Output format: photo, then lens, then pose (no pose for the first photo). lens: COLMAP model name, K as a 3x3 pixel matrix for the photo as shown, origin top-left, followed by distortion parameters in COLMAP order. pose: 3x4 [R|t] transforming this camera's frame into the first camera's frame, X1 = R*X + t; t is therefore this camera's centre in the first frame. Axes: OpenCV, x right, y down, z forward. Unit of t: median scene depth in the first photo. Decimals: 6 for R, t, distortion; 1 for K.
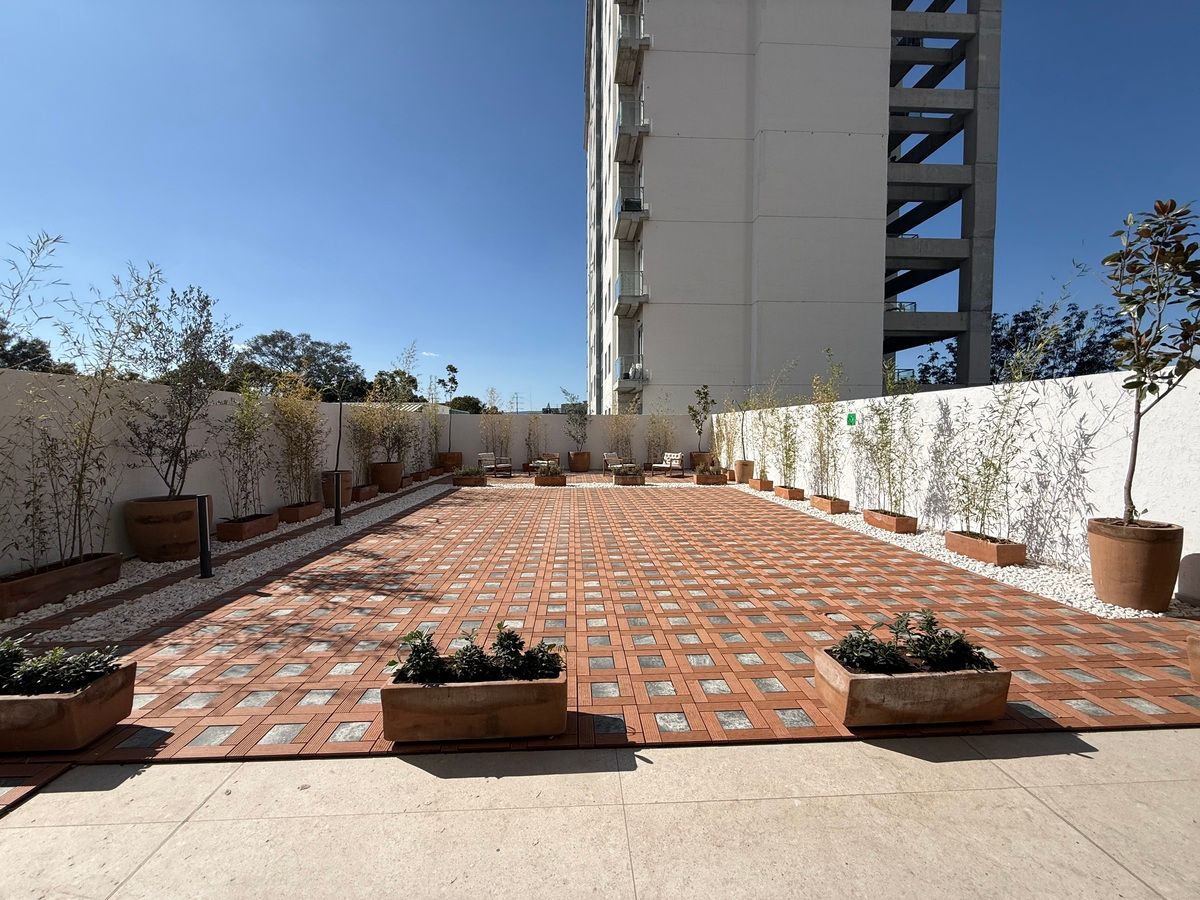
lens RADIAL K [[479.0, 0, 598.2], [0, 479.0, 453.6], [0, 0, 1]] dist [0.000081, 0.000144]
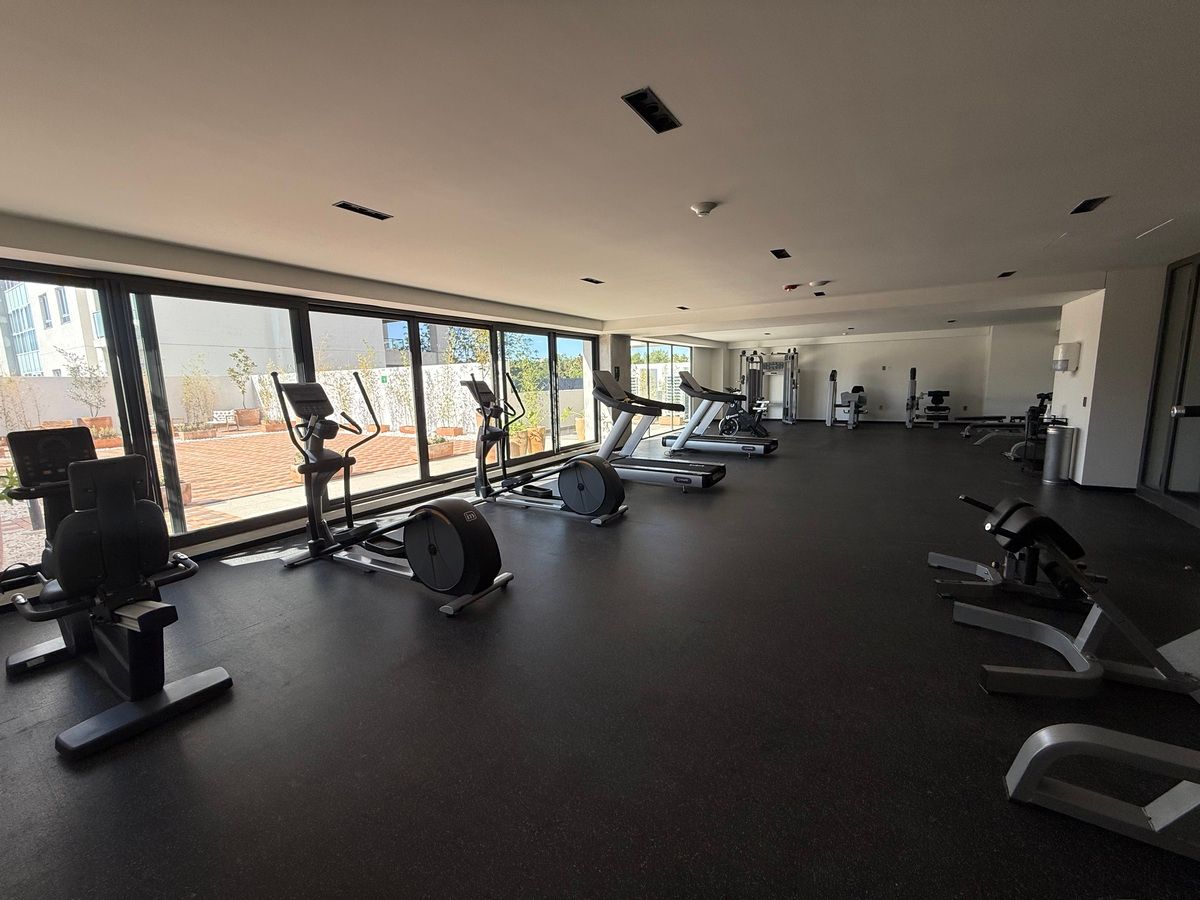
lens RADIAL K [[479.0, 0, 598.7], [0, 479.0, 451.0], [0, 0, 1]] dist [0.000081, 0.000144]
pose [[0.567150, -0.133067, 0.812794, -0.498186], [0.066477, 0.991038, 0.115862, 0.038207], [-0.820927, -0.011679, 0.570914, -0.665274]]
